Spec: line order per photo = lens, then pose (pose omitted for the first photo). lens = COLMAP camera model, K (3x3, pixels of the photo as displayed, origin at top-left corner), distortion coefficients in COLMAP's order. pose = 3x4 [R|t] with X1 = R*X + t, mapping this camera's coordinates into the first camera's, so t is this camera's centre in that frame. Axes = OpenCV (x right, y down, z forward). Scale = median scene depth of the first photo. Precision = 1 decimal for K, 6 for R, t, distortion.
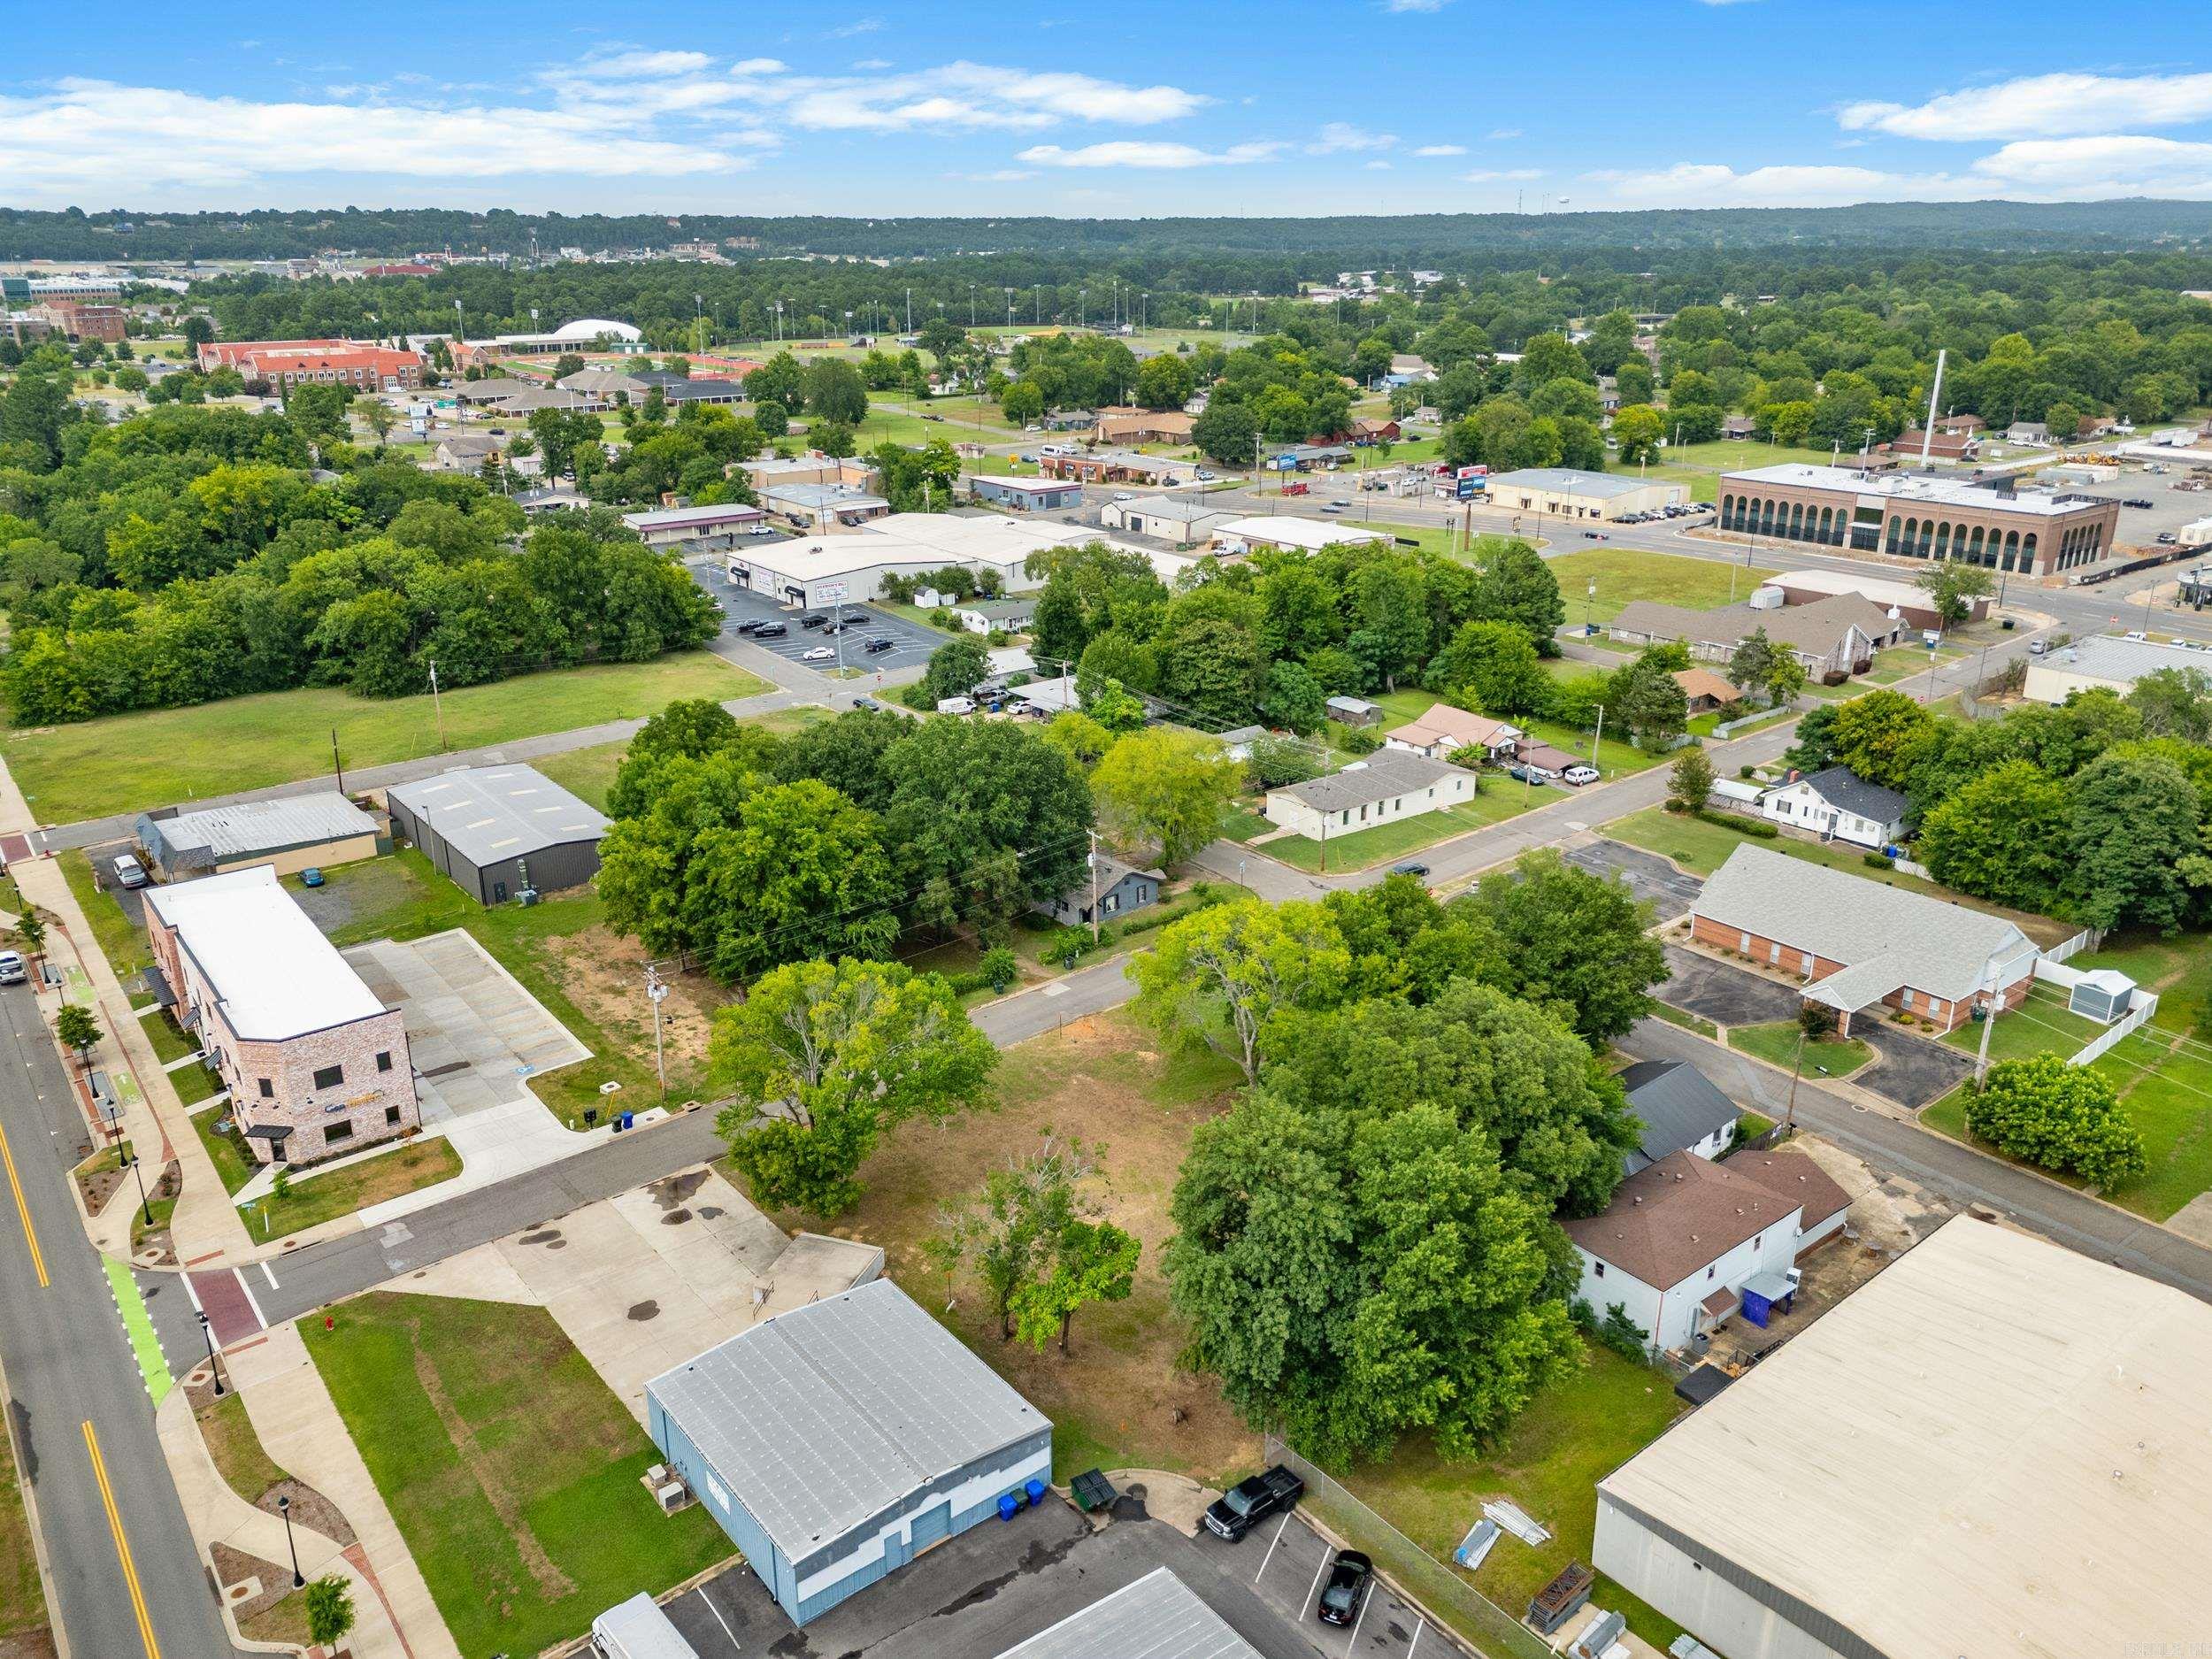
lens RADIAL K [[1643.5, 0, 1106.0], [0, 1643.5, 829.5], [0, 0, 1]] dist [0.076725, -0.078063]
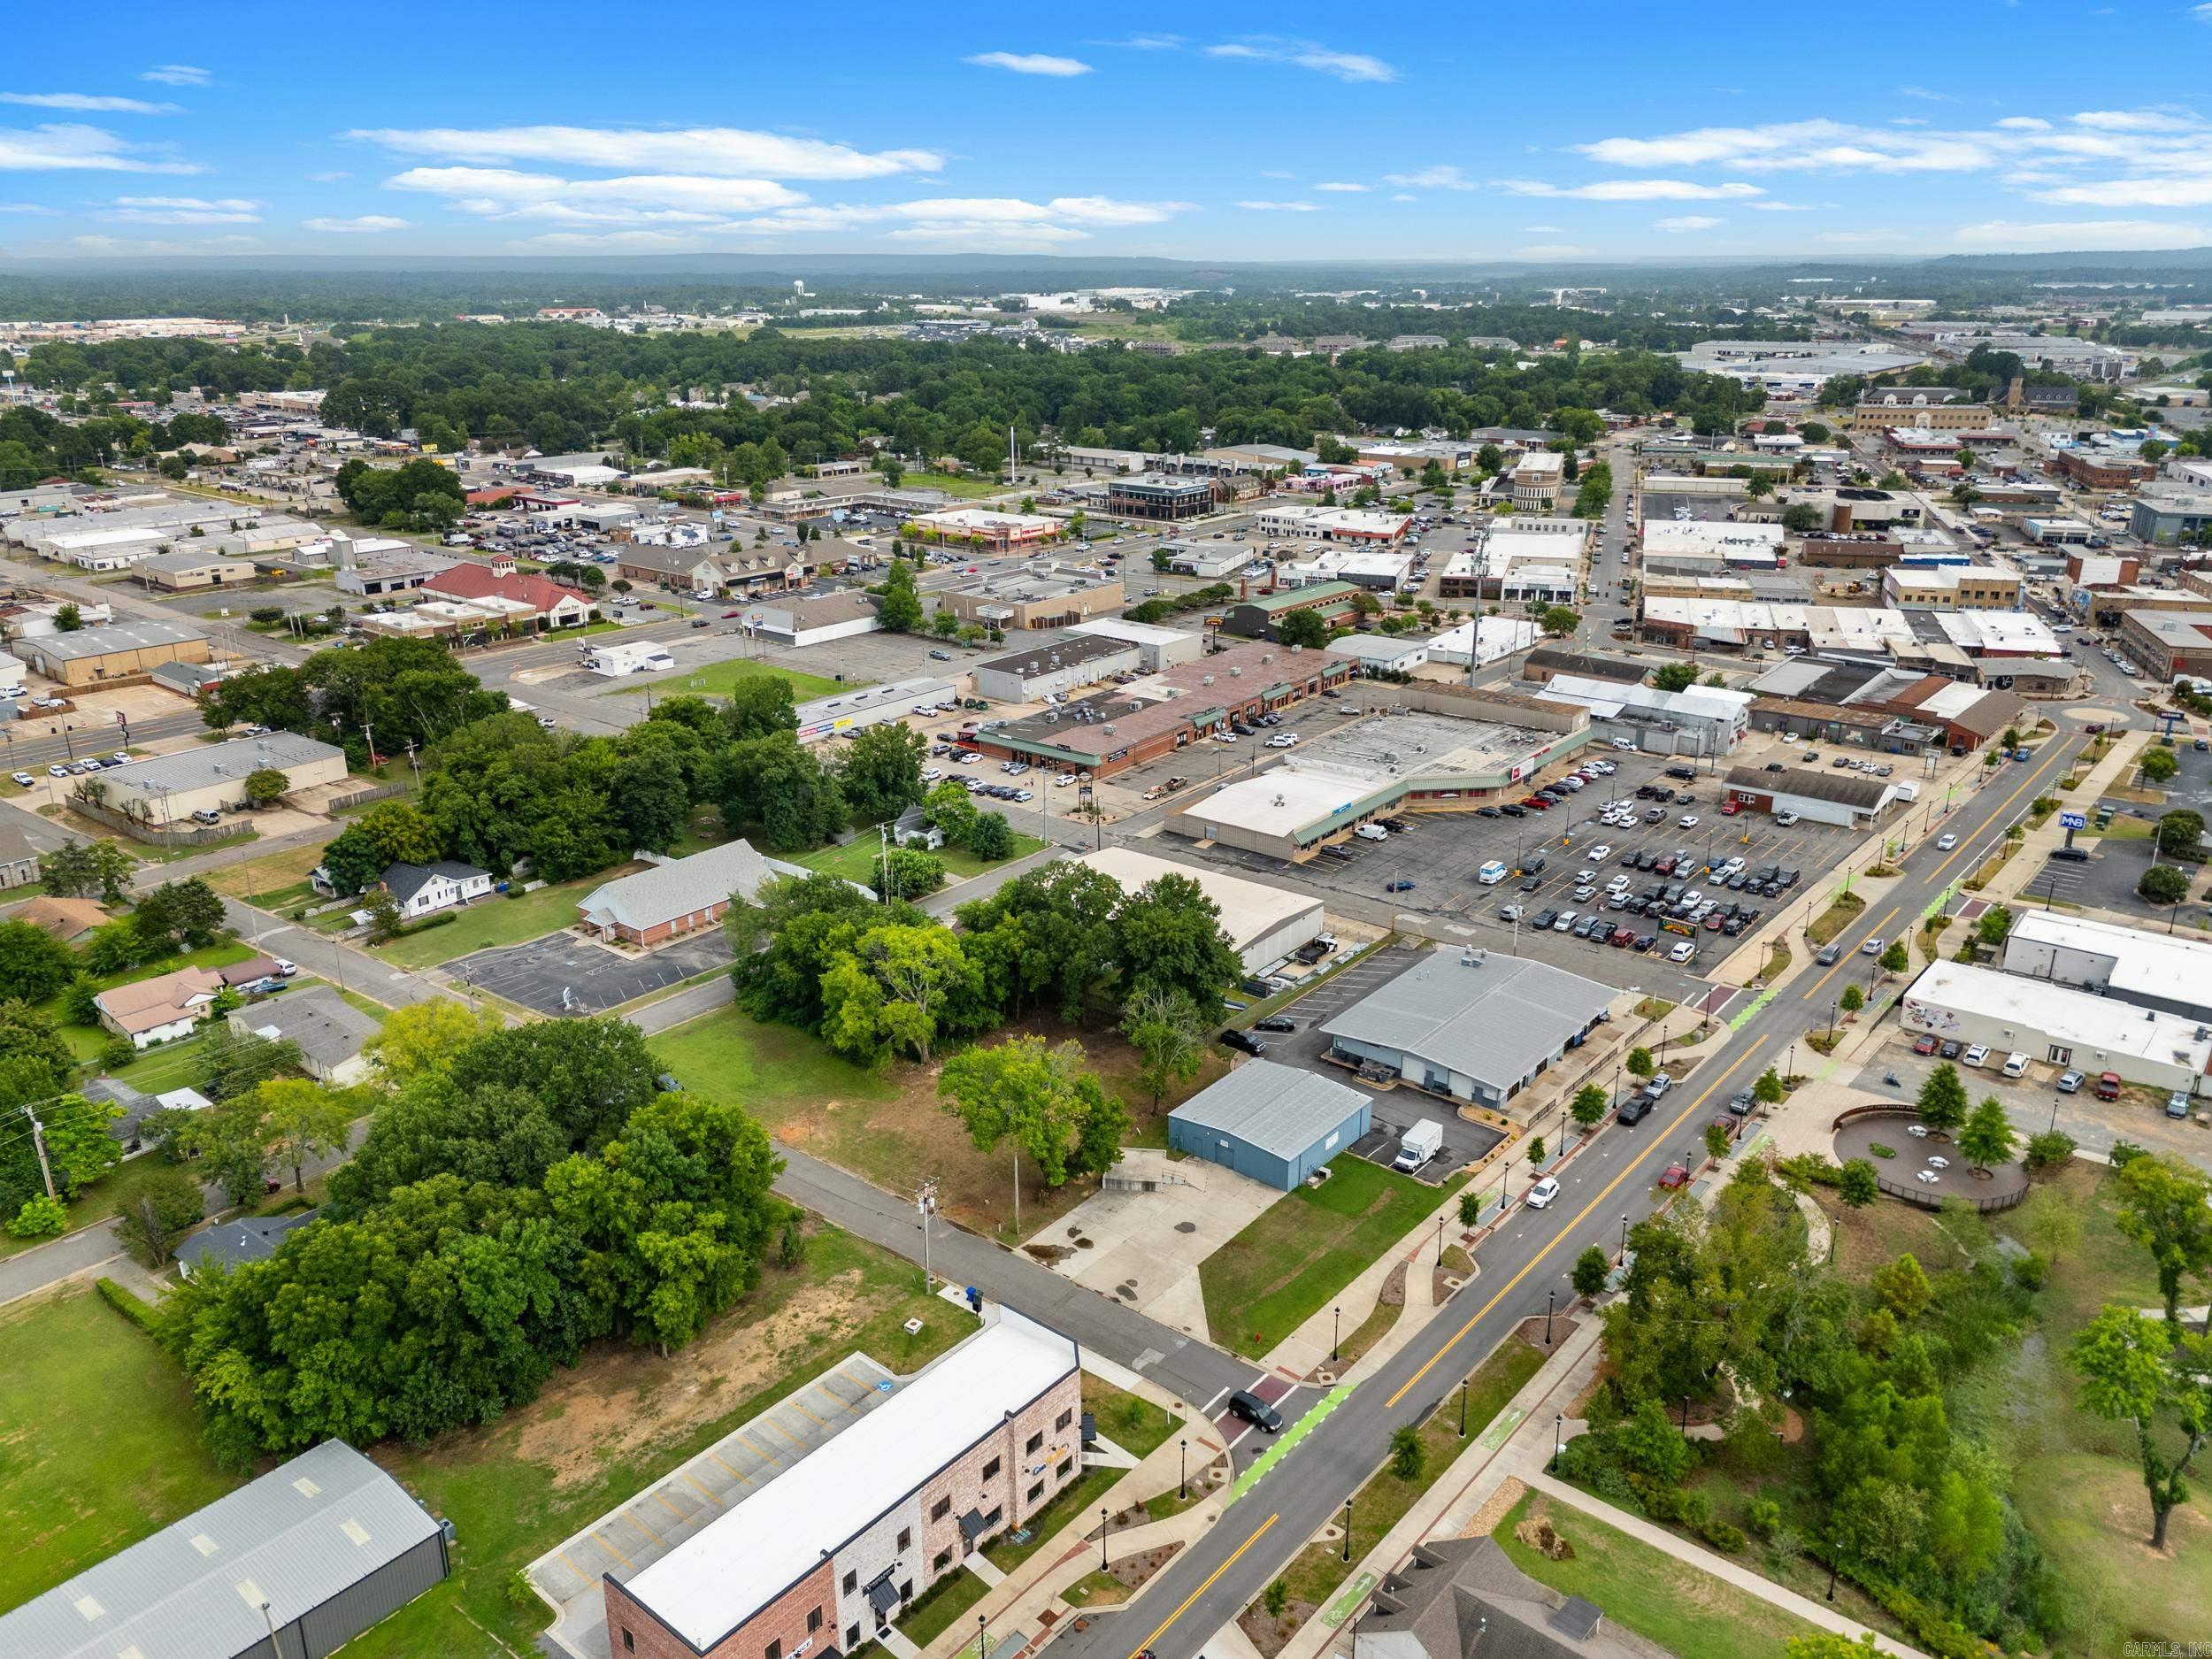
lens RADIAL K [[1651.4, 0, 1080.8], [0, 1651.4, 823.4], [0, 0, 1]] dist [0.066507, -0.069095]
pose [[-0.209346, -0.307316, 0.928295, -0.989808], [0.343855, 0.865563, 0.364093, -0.402247], [-0.915390, 0.395420, -0.075531, 0.652726]]
